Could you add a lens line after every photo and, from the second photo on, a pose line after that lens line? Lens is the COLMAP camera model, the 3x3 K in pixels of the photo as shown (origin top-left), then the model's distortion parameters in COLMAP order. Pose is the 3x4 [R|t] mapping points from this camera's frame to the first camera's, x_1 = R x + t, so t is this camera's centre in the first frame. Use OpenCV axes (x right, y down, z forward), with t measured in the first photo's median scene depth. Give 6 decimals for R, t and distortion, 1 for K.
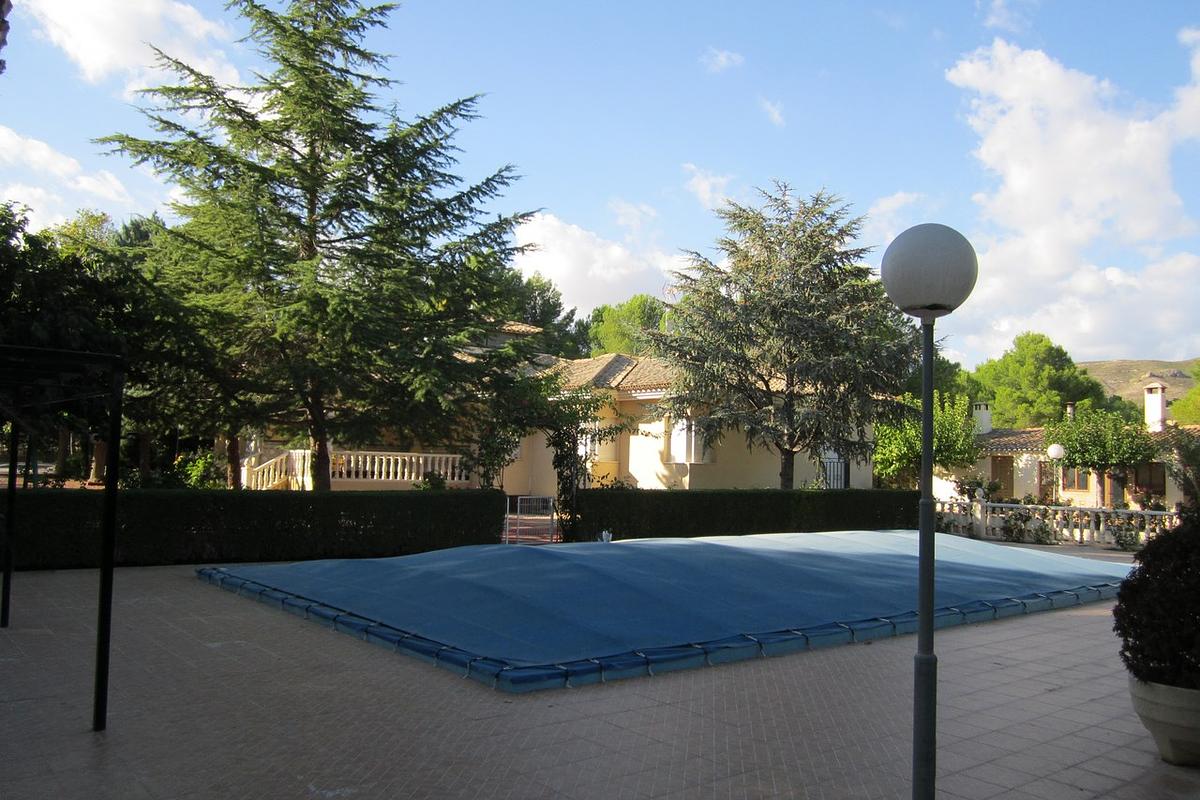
lens RADIAL K [[1039.4, 0, 600.0], [0, 1039.4, 400.0], [0, 0, 1]] dist [-0.038380, -0.005005]
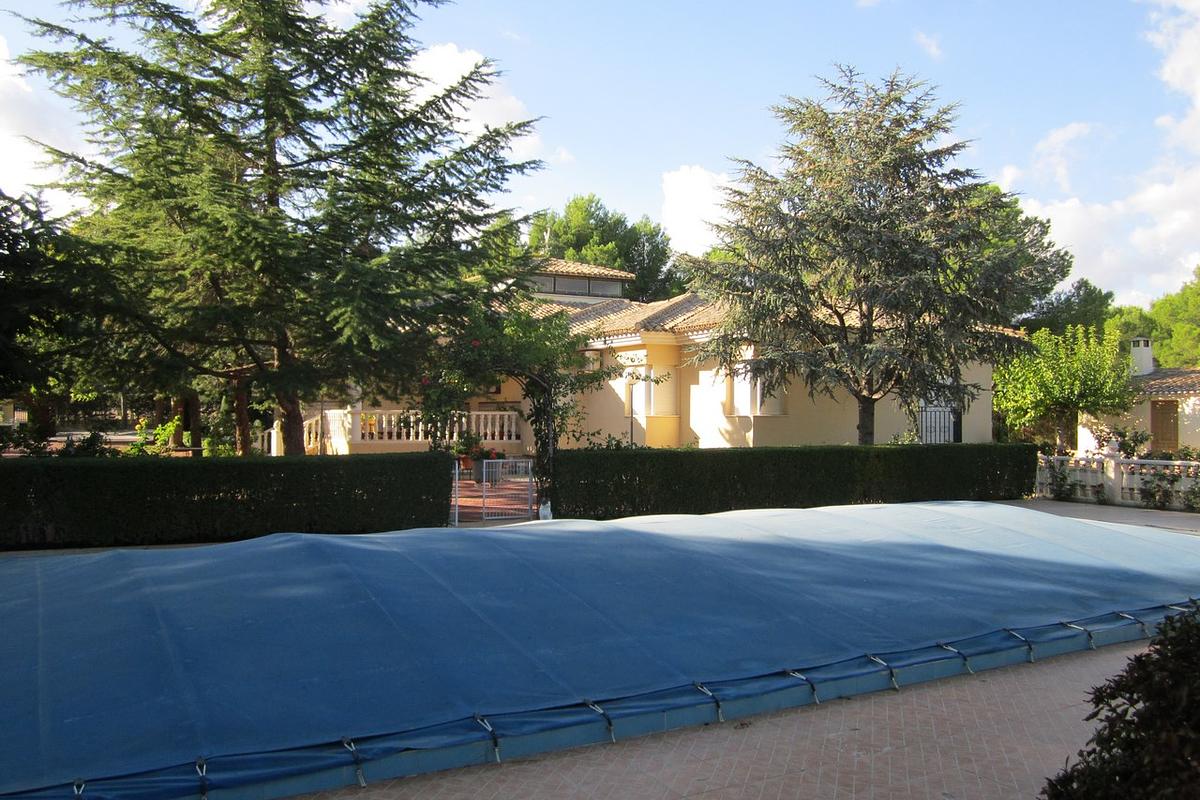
lens RADIAL K [[1020.0, 0, 600.0], [0, 1020.0, 400.0], [0, 0, 1]] dist [-0.042338, 0.002801]
pose [[0.985777, -0.022404, -0.166556, 0.105964], [0.029103, 0.998858, 0.037885, 0.013641], [0.165517, -0.042194, 0.985304, 0.171929]]
